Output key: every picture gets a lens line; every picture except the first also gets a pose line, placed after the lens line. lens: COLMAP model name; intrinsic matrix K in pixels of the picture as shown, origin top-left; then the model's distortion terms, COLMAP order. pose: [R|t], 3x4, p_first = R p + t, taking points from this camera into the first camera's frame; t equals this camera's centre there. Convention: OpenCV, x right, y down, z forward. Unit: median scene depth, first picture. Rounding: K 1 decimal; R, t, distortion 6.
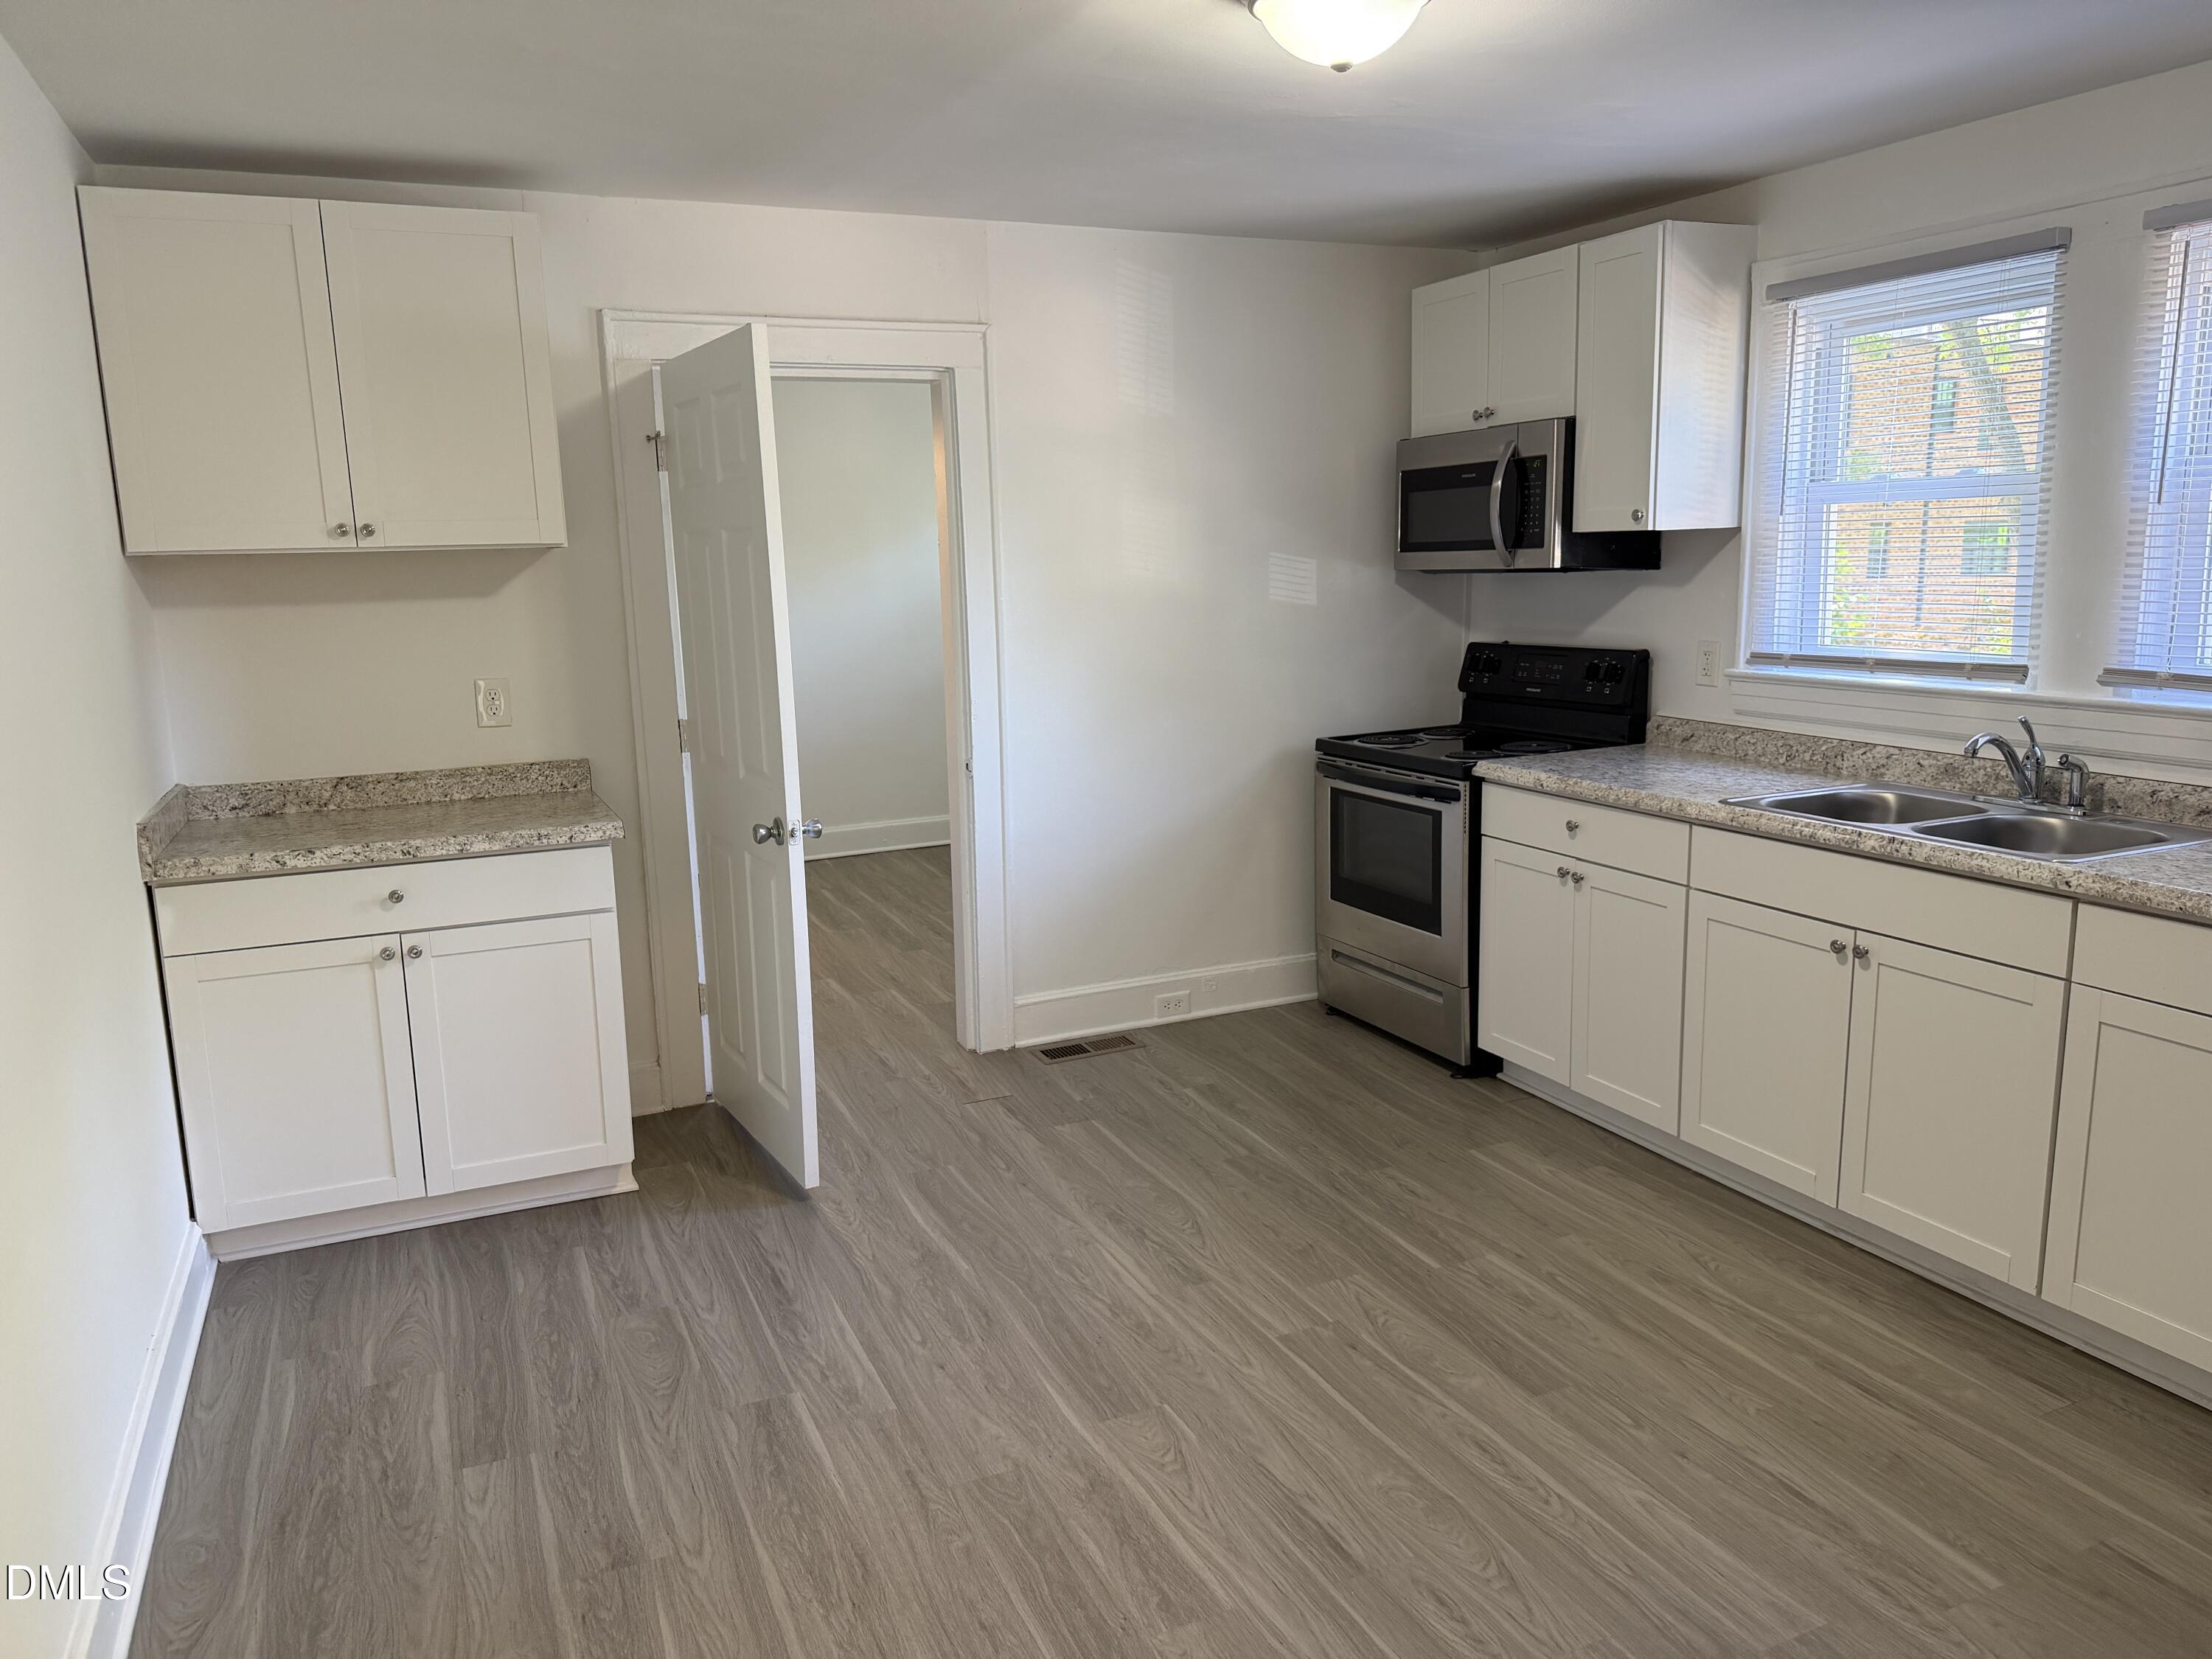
lens RADIAL K [[1585.4, 0, 1086.7], [0, 1585.4, 819.3], [0, 0, 1]] dist [0.099738, -0.149134]
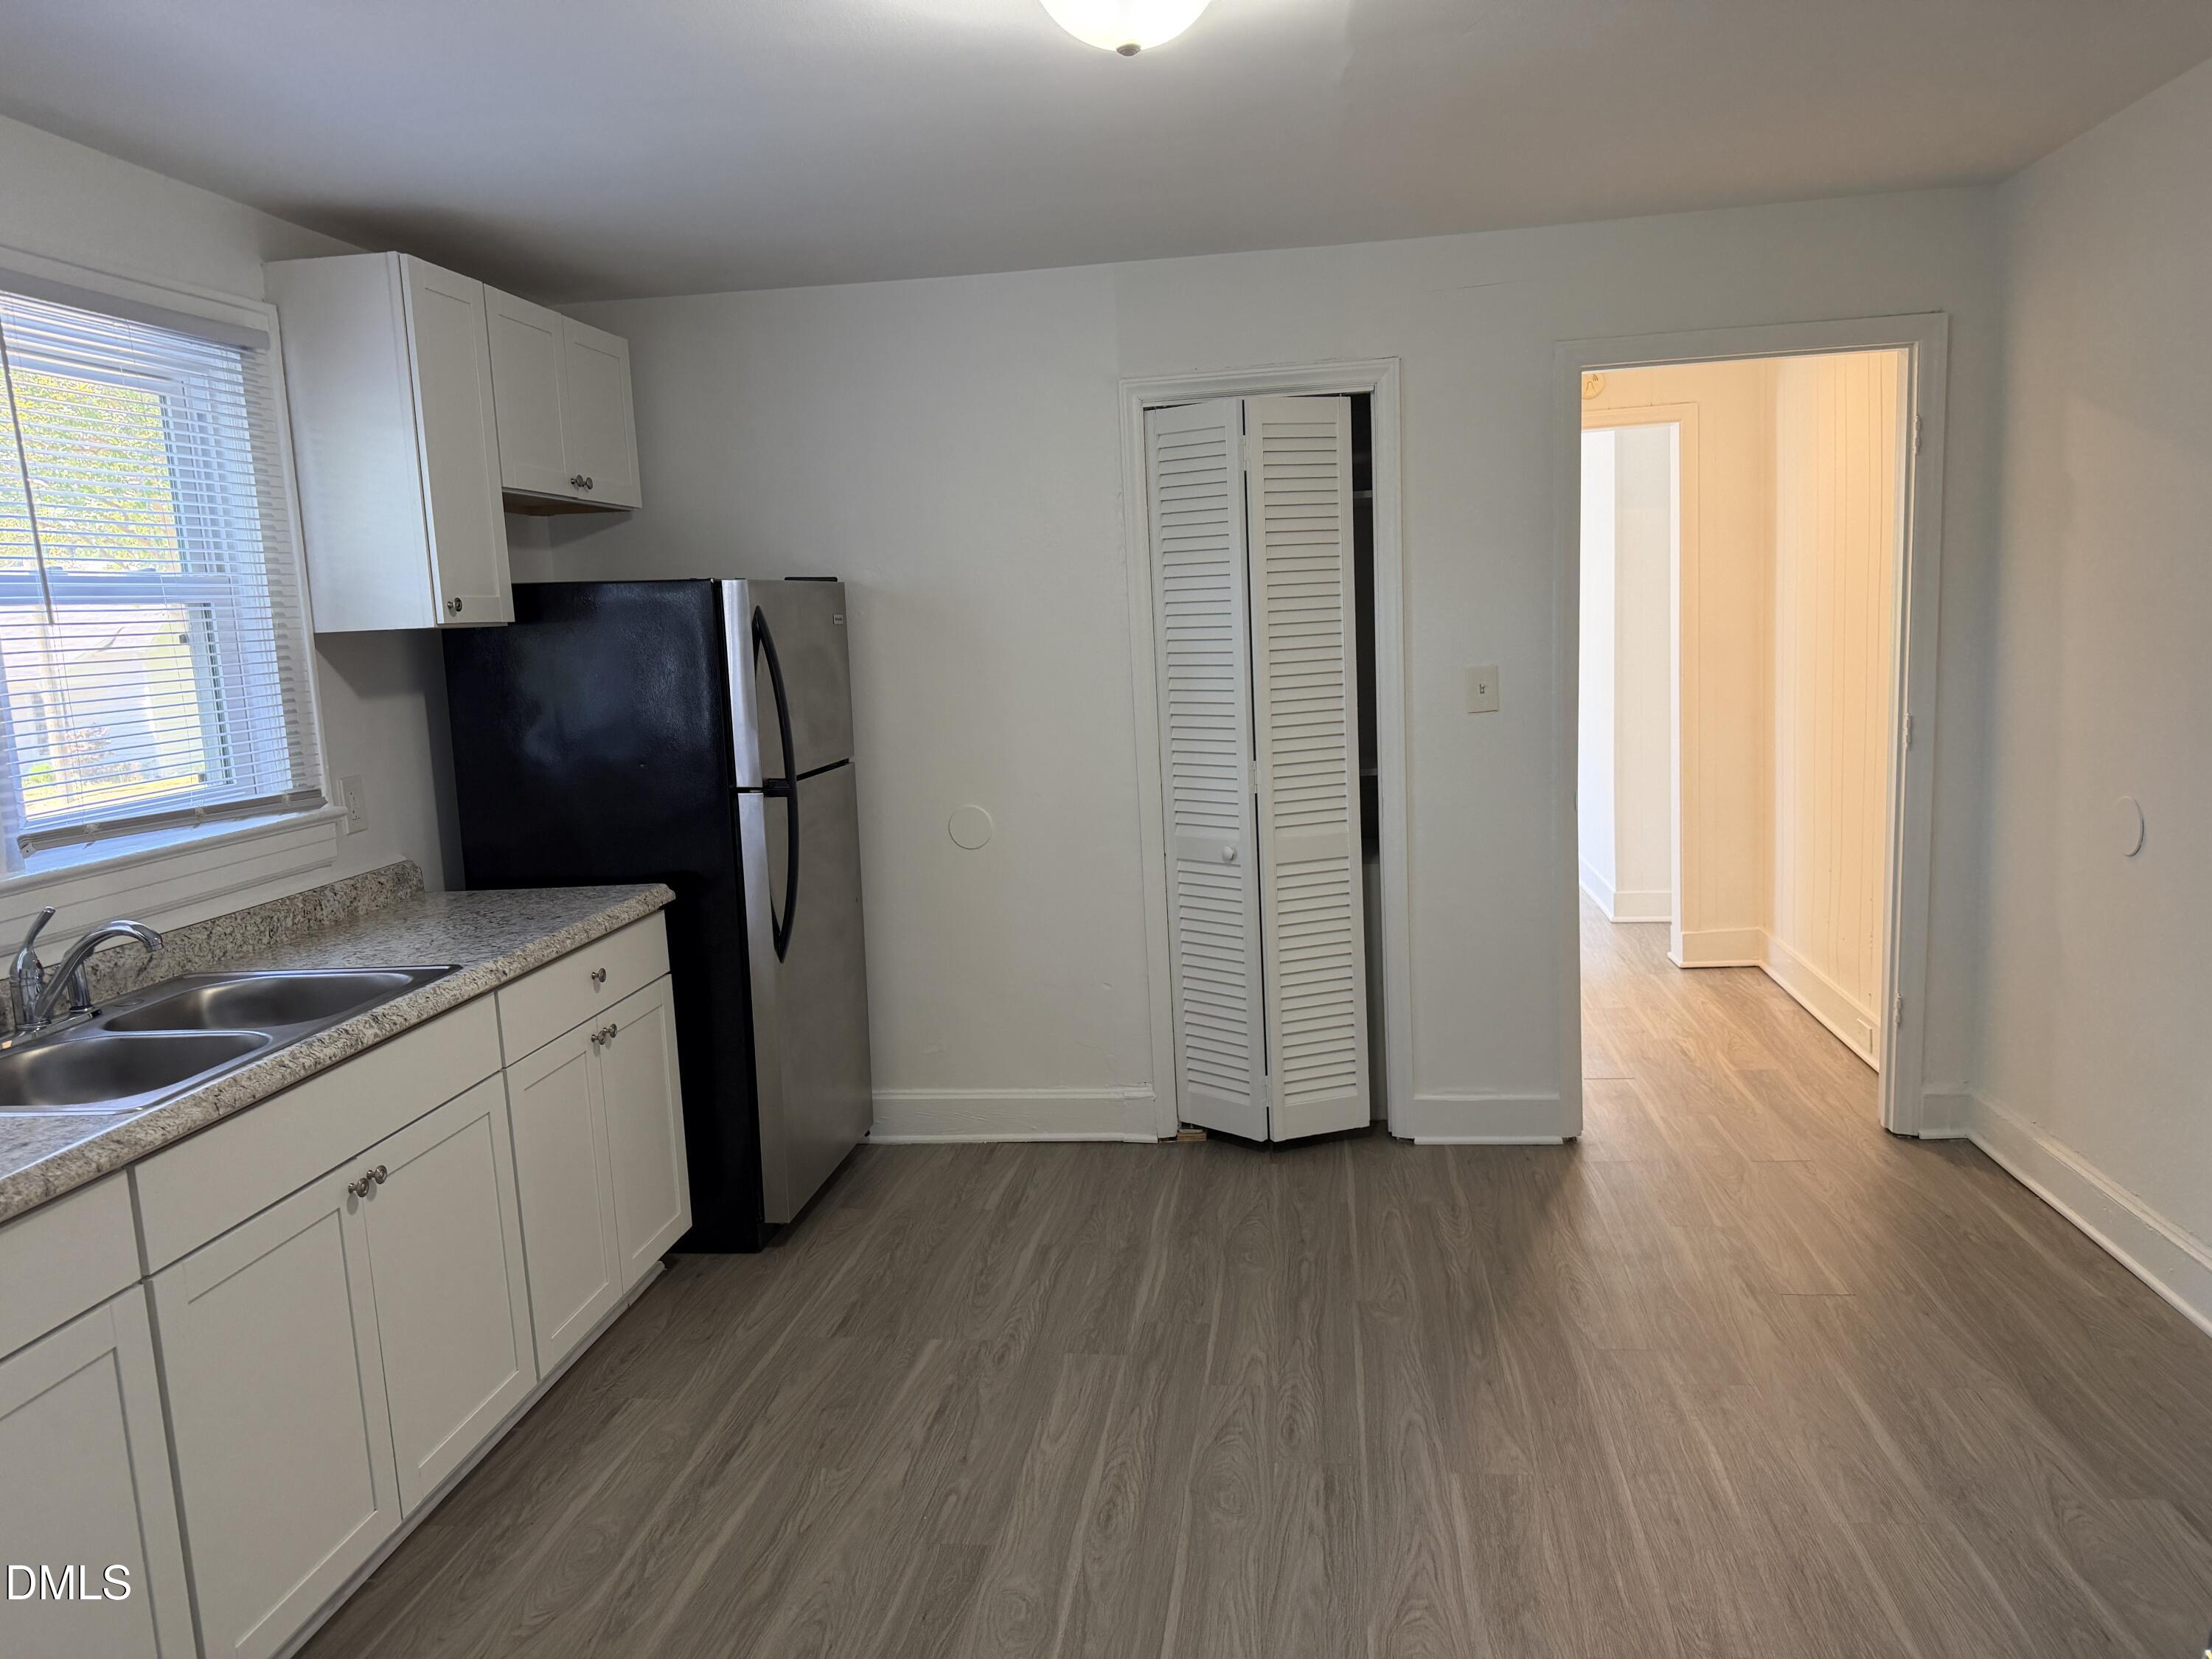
lens RADIAL K [[1580.8, 0, 1113.3], [0, 1580.8, 832.0], [0, 0, 1]] dist [0.027963, -0.055458]
pose [[-0.856541, -0.003336, 0.516067, -0.209766], [0.160114, 0.948917, 0.271884, -0.220984], [-0.490612, 0.315510, -0.812252, 1.375235]]
